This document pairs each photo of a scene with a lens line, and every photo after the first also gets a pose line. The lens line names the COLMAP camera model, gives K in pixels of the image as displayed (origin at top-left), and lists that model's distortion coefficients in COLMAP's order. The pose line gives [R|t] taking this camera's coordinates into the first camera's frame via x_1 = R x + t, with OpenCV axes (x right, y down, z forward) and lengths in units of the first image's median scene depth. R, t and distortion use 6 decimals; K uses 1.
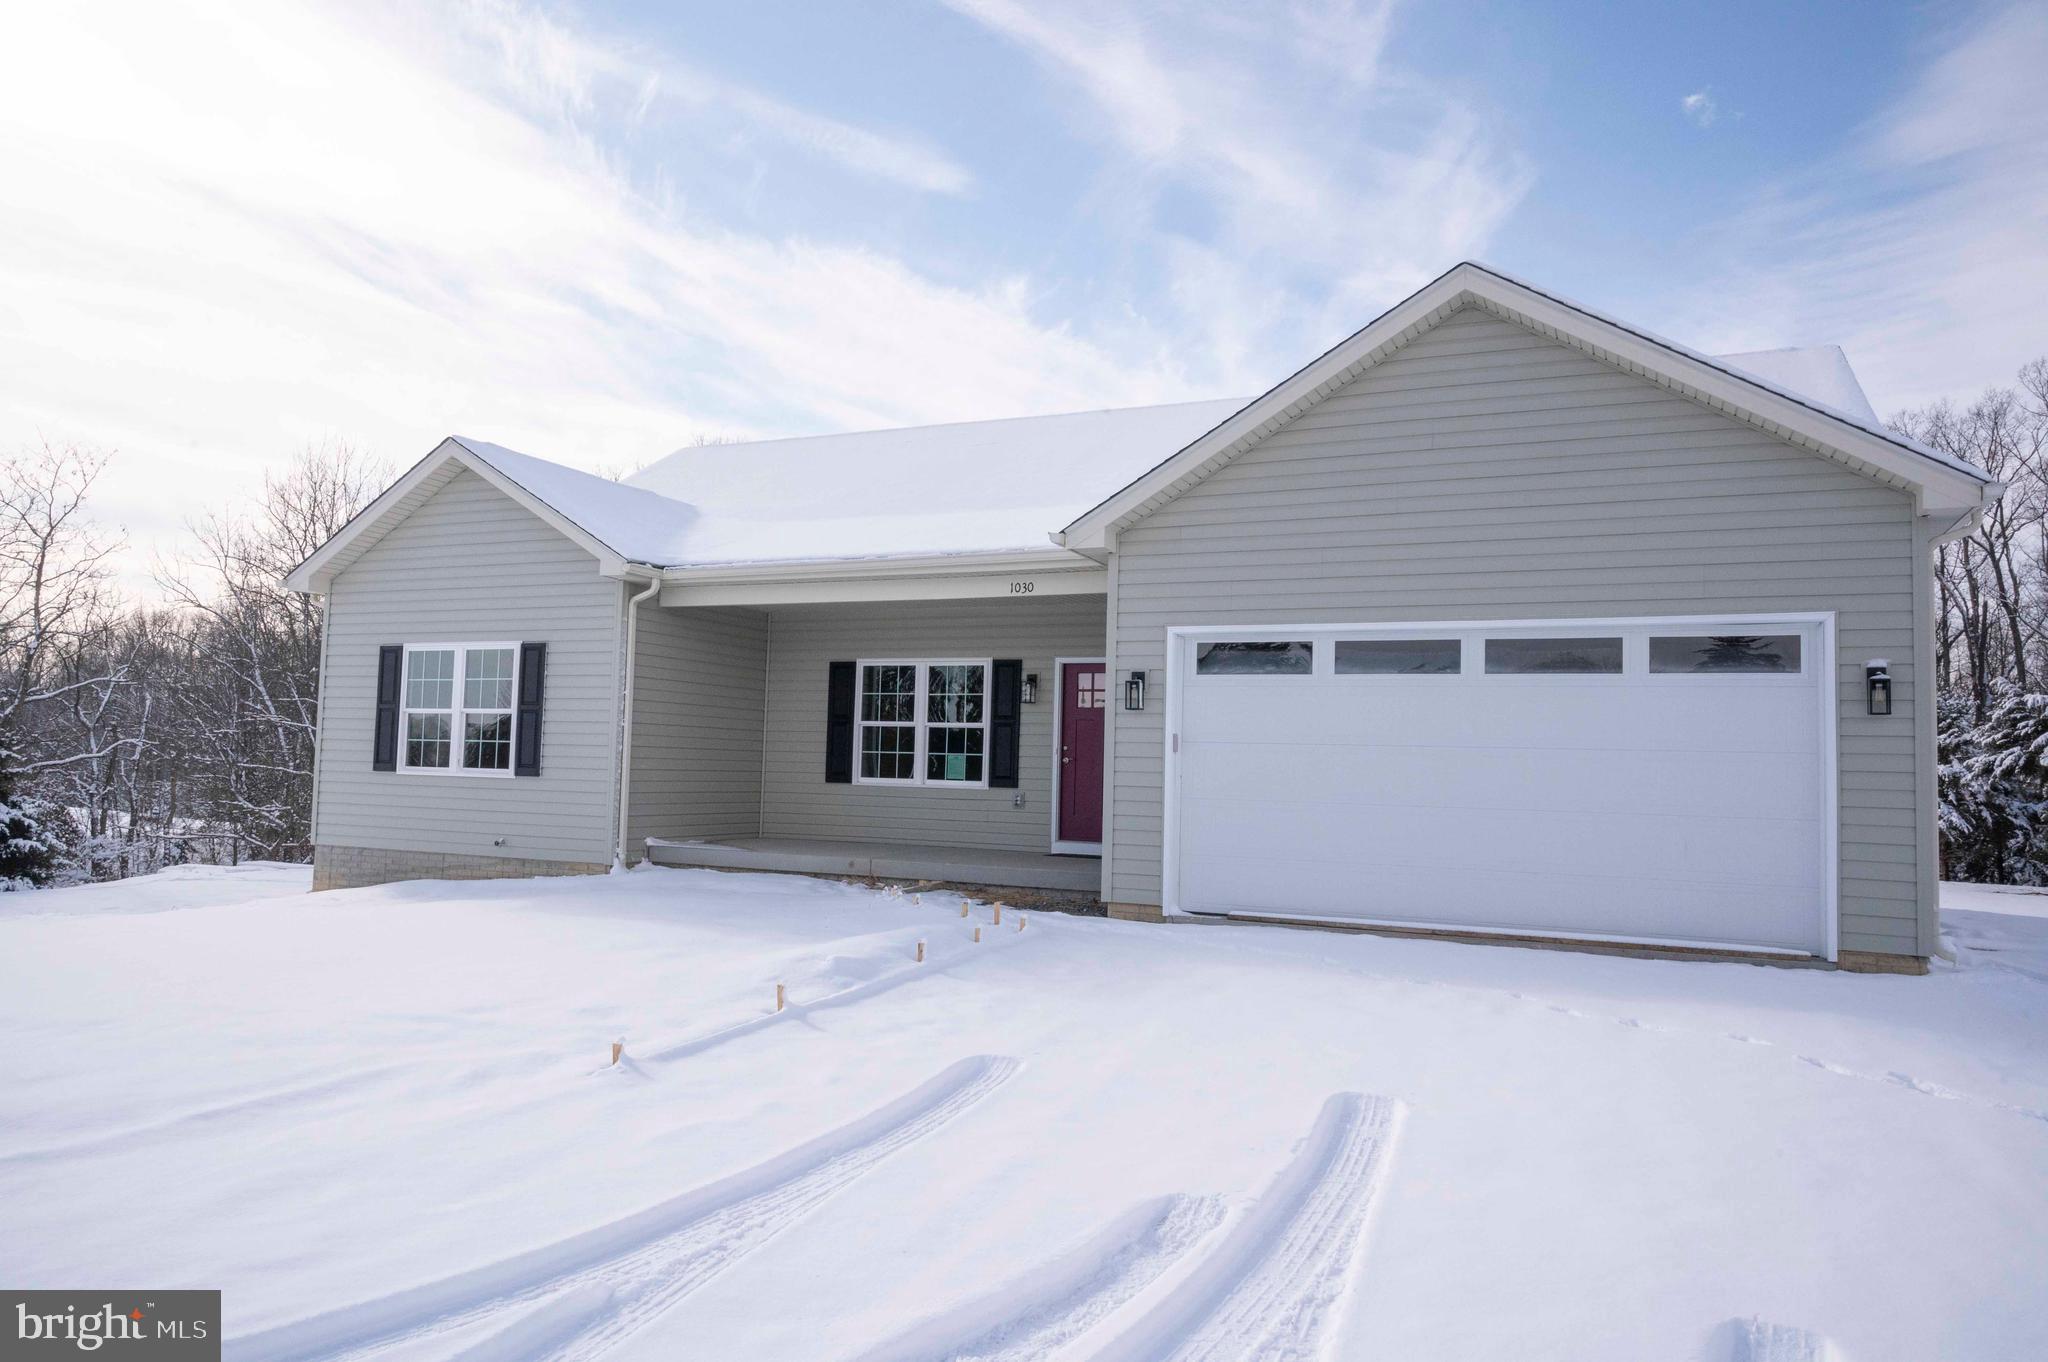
lens RADIAL K [[1373.1, 0, 1027.0], [0, 1373.1, 679.0], [0, 0, 1]] dist [-0.007996, -0.003929]
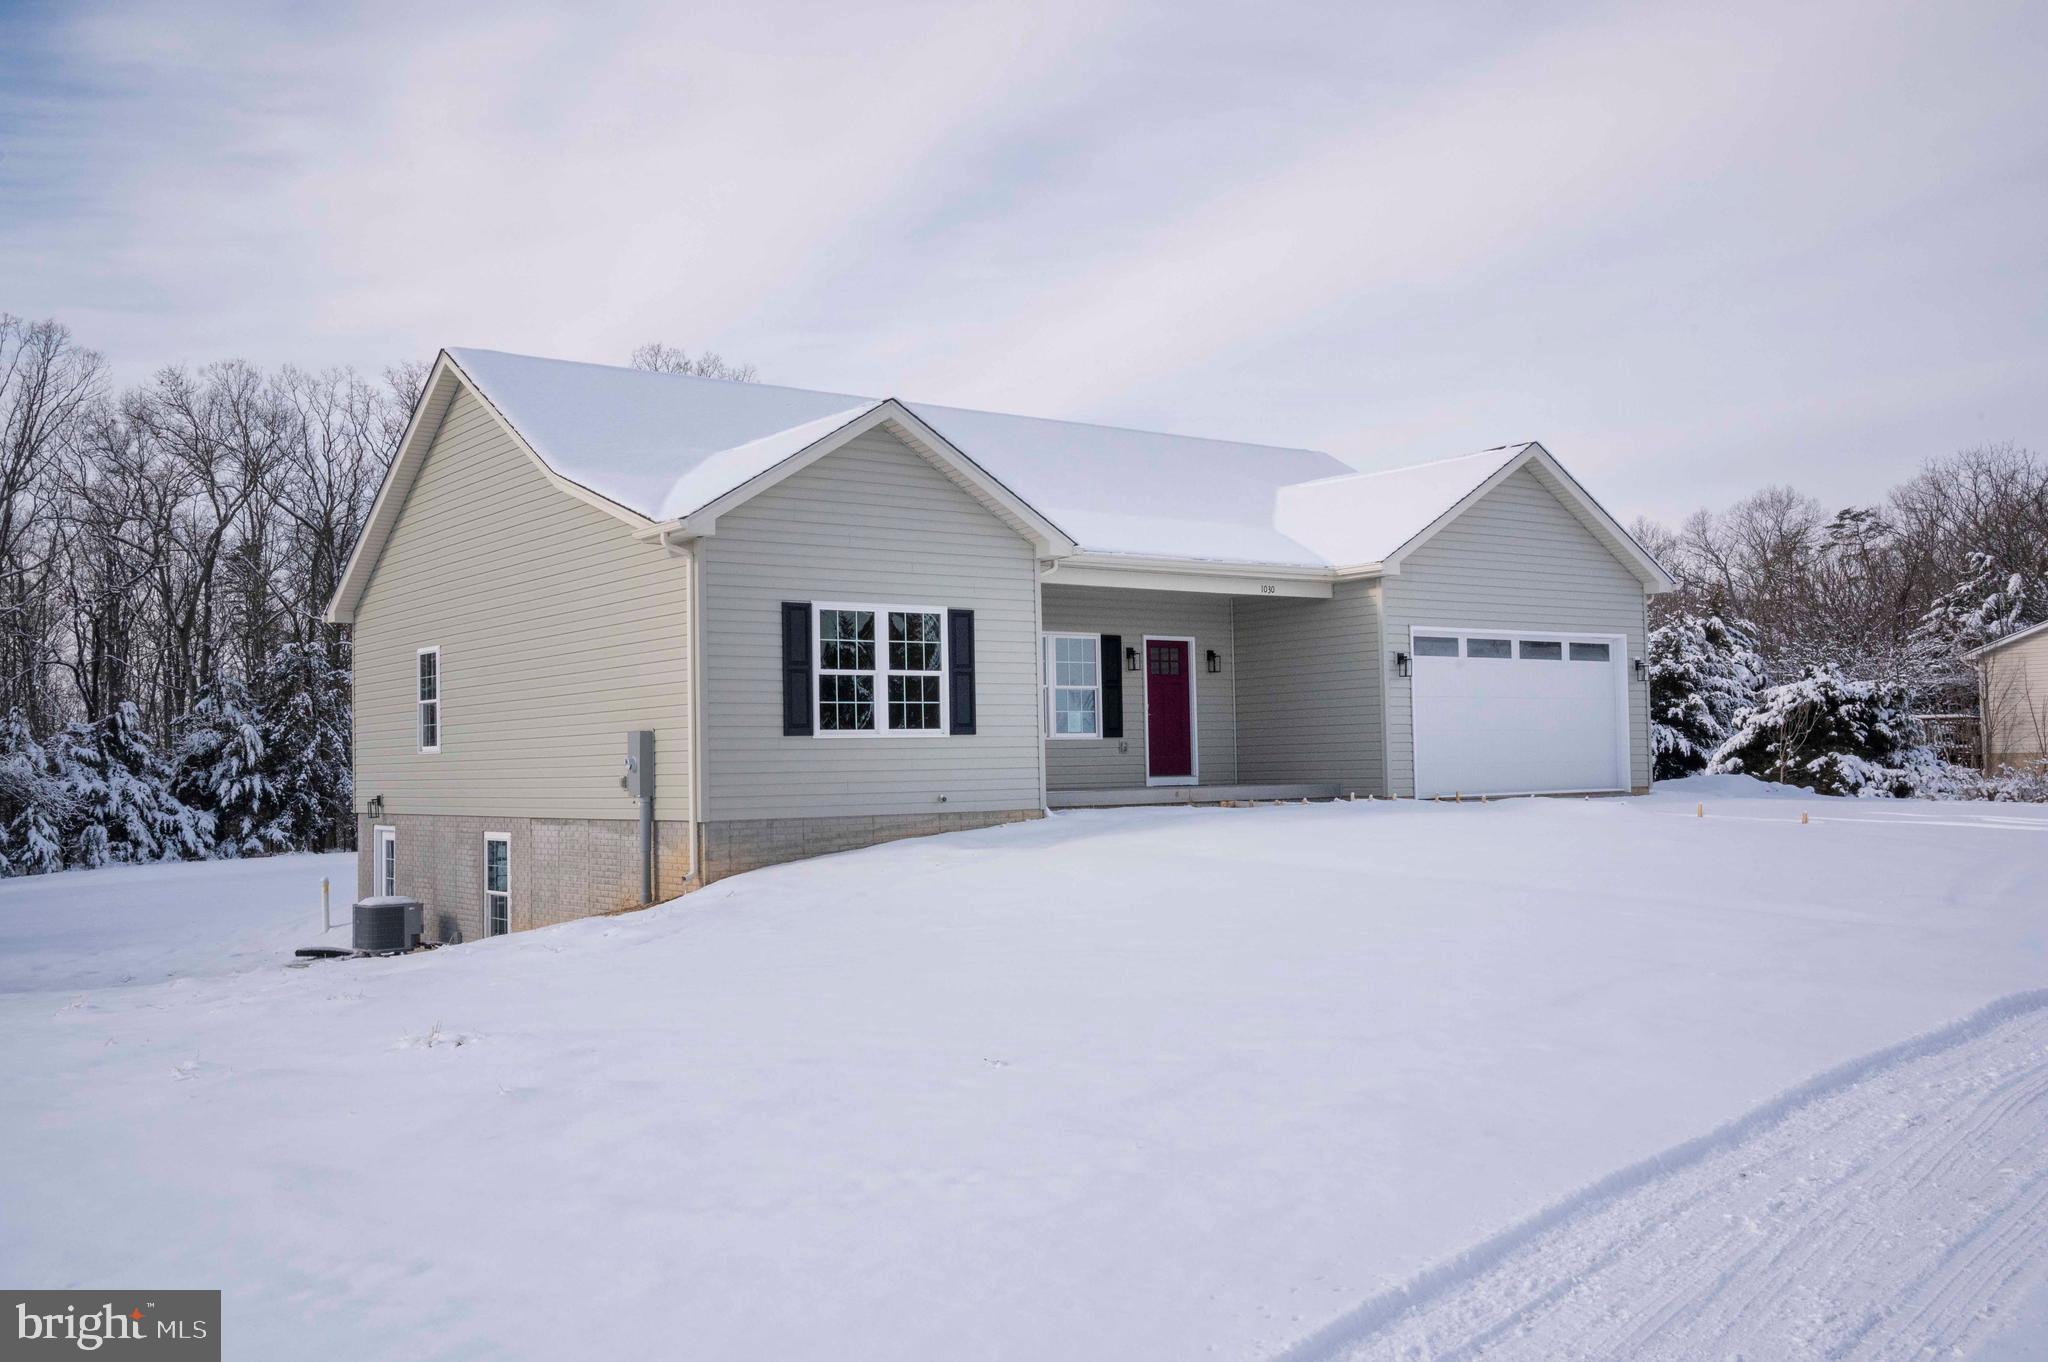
lens RADIAL K [[1815.7, 0, 1024.0], [0, 1815.7, 681.0], [0, 0, 1]] dist [0.006220, 0.001455]
pose [[0.489375, 0.004576, 0.872062, -1.541387], [-0.024308, 0.999669, 0.008395, 0.016014], [-0.871735, -0.025306, 0.489324, 0.265319]]
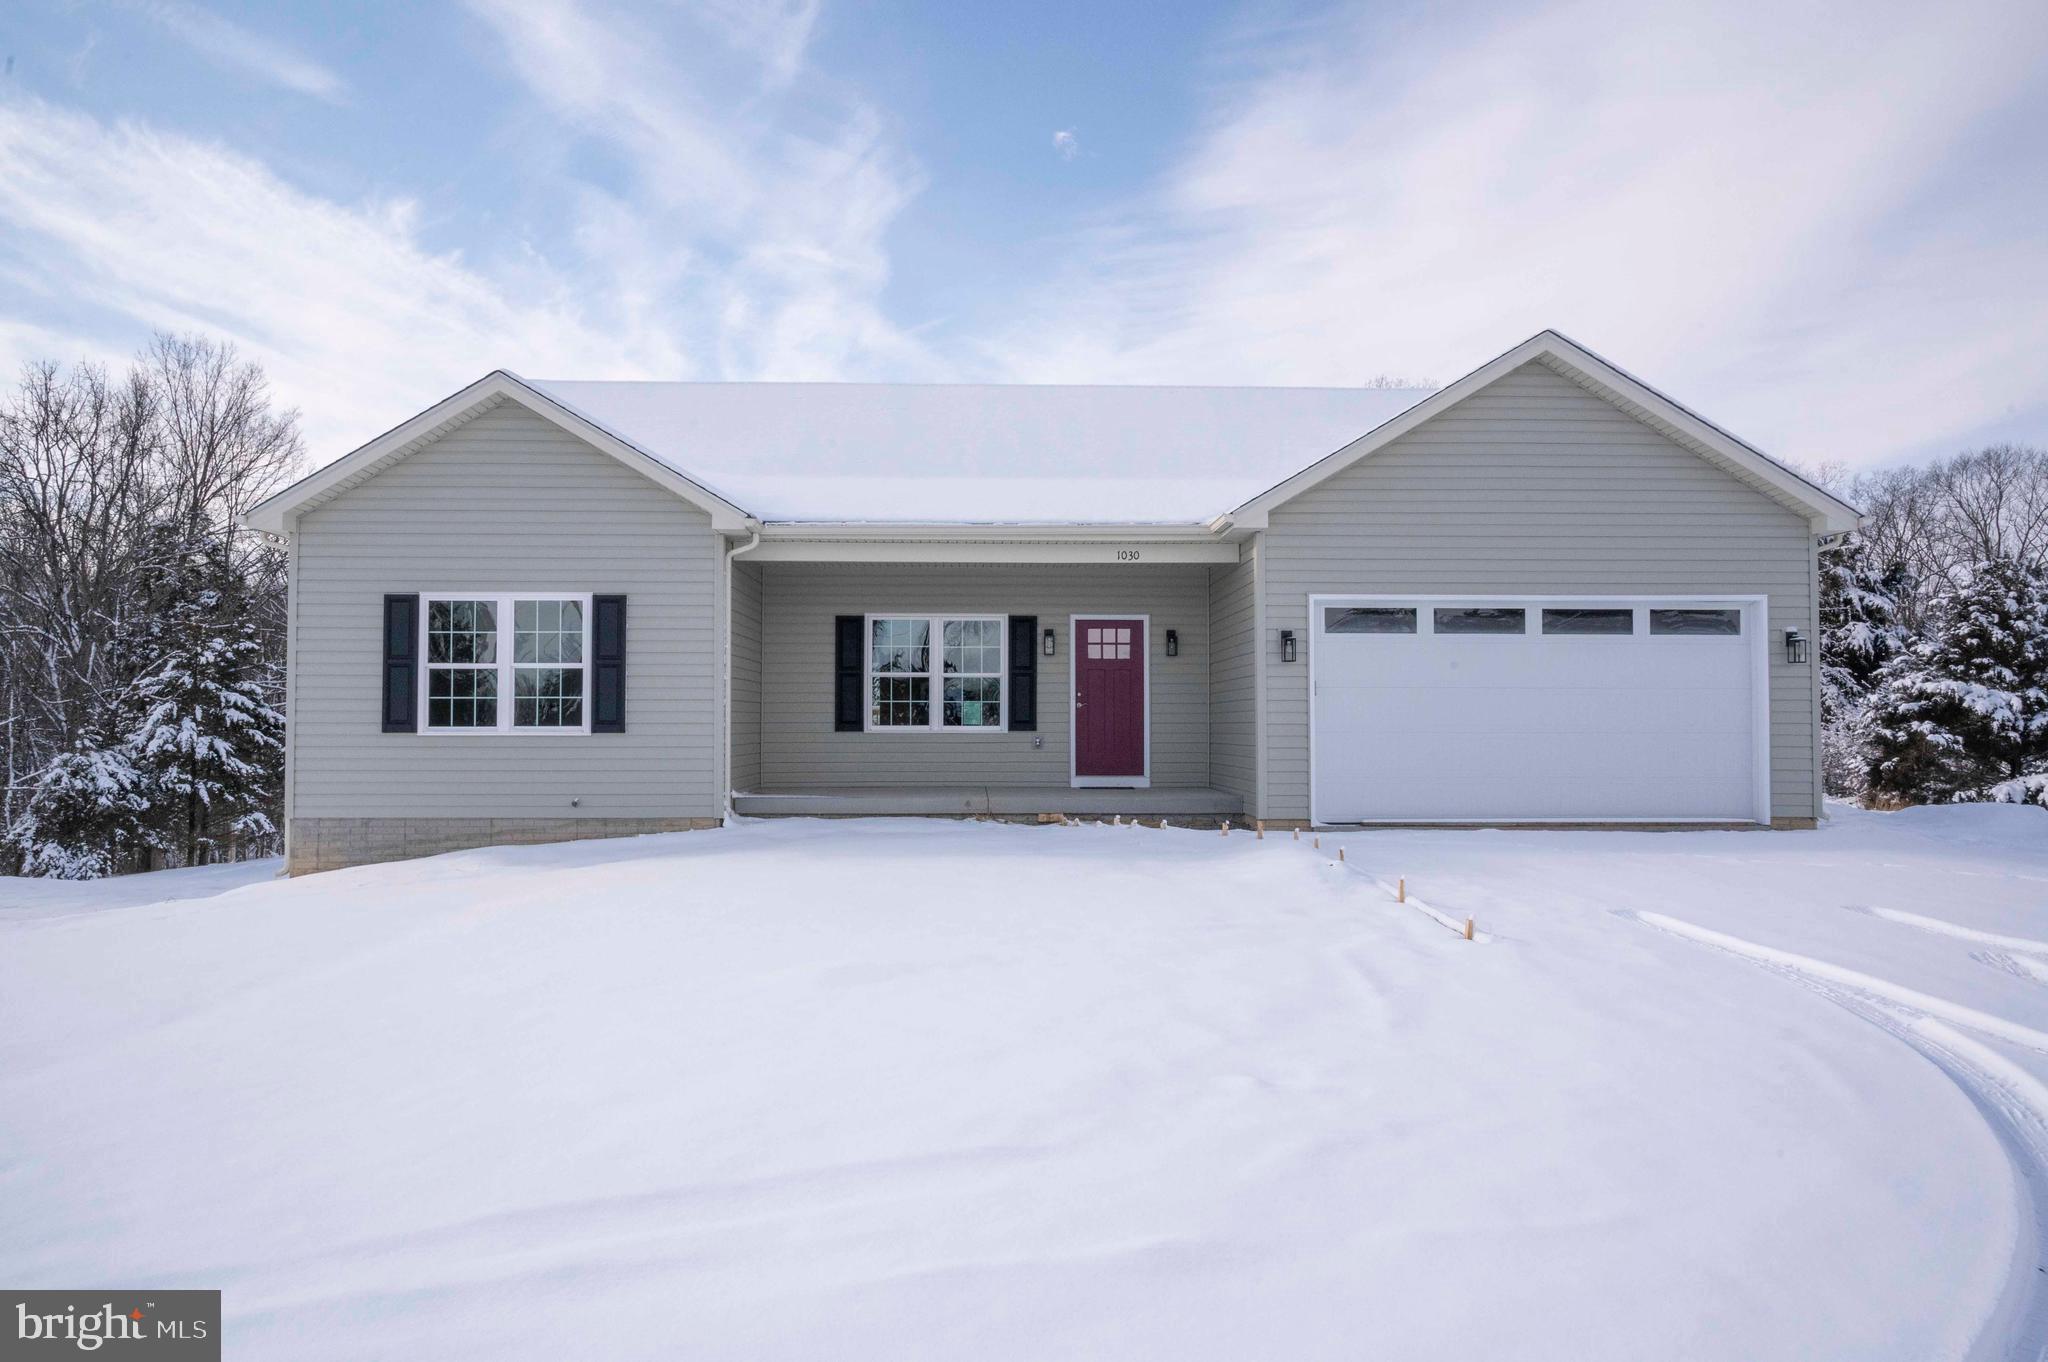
lens RADIAL K [[1373.1, 0, 1027.0], [0, 1373.1, 679.0], [0, 0, 1]] dist [-0.007996, -0.003929]
pose [[0.895987, -0.011717, 0.443925, -0.519057], [-0.006234, 0.999221, 0.038956, -0.006519], [-0.444036, -0.037671, 0.895217, 0.004093]]
